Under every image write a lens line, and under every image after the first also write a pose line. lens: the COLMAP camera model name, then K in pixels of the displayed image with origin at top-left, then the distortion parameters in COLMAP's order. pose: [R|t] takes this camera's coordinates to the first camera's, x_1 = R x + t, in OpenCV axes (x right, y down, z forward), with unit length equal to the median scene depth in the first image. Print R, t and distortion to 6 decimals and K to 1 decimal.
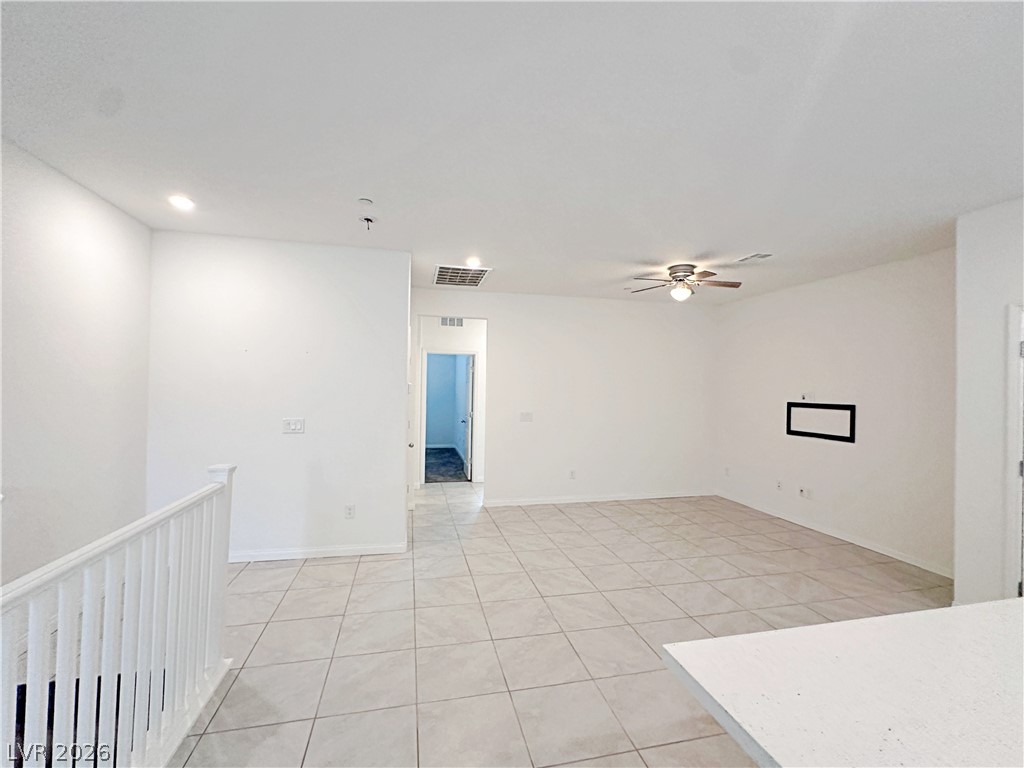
lens RADIAL K [[438.3, 0, 512.0], [0, 438.3, 384.0], [0, 0, 1]] dist [-0.002802, -0.000055]
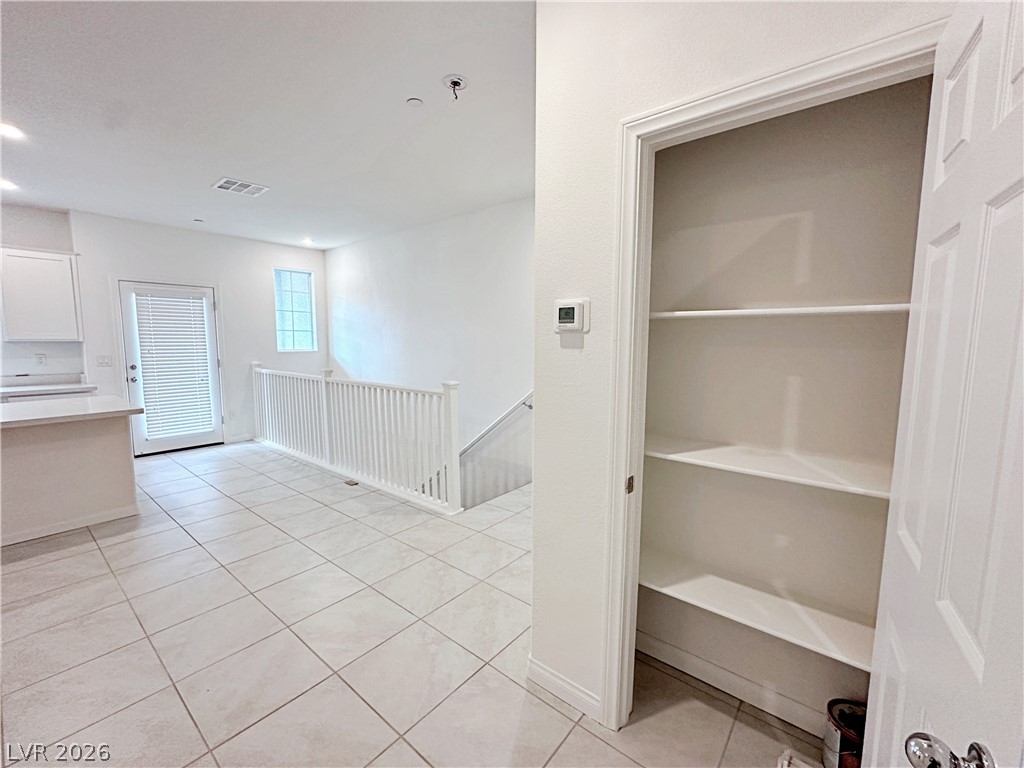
lens RADIAL K [[428.8, 0, 512.0], [0, 428.8, 384.0], [0, 0, 1]] dist [-0.003155, 0.000056]
pose [[-0.793074, 0.043282, -0.607586, 0.027872], [-0.013045, 0.996037, 0.087981, 0.032260], [0.608986, 0.077701, -0.789366, 1.137781]]
